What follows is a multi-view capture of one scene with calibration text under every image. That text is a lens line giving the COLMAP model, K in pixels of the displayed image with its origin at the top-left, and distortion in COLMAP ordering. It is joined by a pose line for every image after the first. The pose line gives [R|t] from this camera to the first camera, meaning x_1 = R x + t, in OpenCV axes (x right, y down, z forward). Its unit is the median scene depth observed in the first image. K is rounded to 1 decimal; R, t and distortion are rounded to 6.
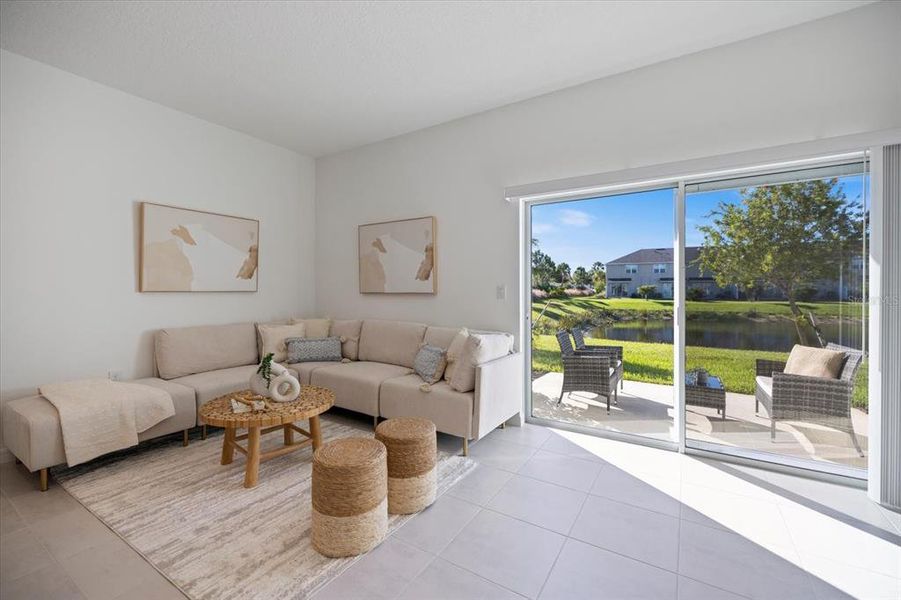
lens RADIAL K [[379.2, 0, 452.5], [0, 379.2, 290.5], [0, 0, 1]] dist [0.004142, 0.000220]
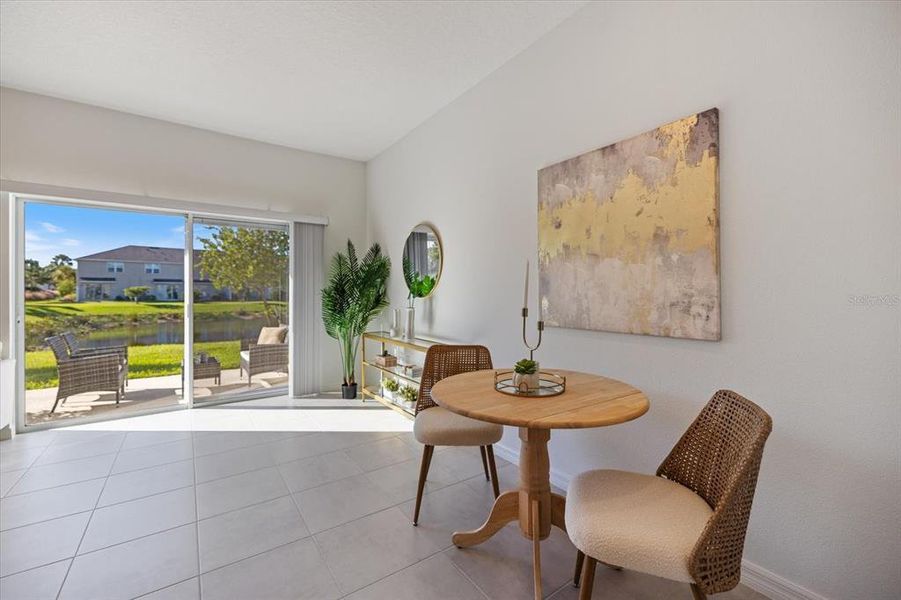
lens RADIAL K [[379.2, 0, 447.5], [0, 379.2, 292.0], [0, 0, 1]] dist [0.004142, 0.000220]
pose [[0.398155, 0.000295, 0.917318, -0.196174], [0.000553, 1.000000, -0.000562, 0.000687], [-0.917318, 0.000731, 0.398154, -0.272700]]
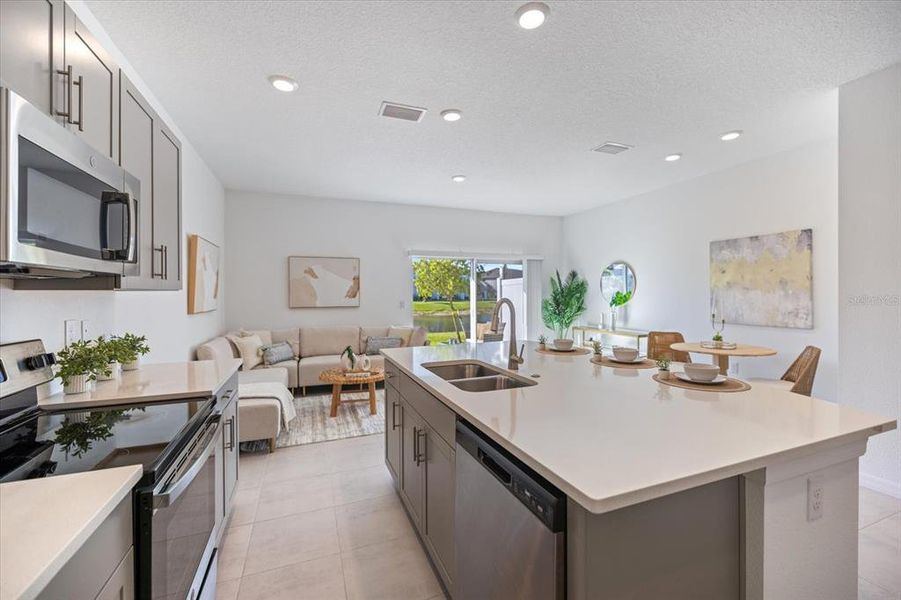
lens RADIAL K [[379.2, 0, 450.2], [0, 379.2, 295.6], [0, 0, 1]] dist [0.004142, 0.000220]
pose [[0.591516, -0.008484, 0.806249, -0.968796], [0.006462, 0.999962, 0.005781, -0.039378], [-0.806267, 0.001790, 0.591549, -0.214128]]
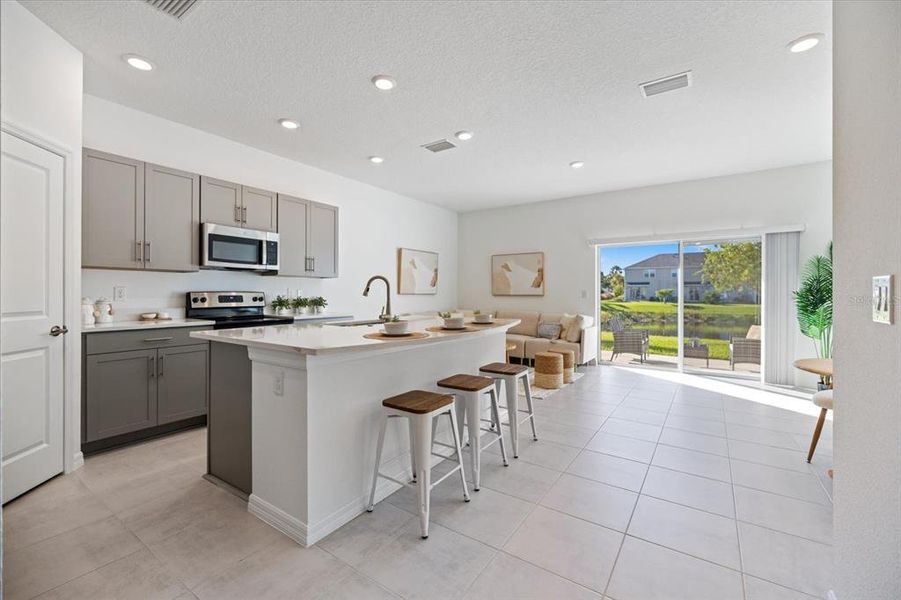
lens RADIAL K [[379.2, 0, 453.2], [0, 379.2, 292.4], [0, 0, 1]] dist [0.004142, 0.000220]
pose [[0.999360, 0.001390, -0.035747, -0.360064], [-0.001525, 0.999992, -0.003752, 0.001614], [0.035741, 0.003804, 0.999354, -0.707945]]
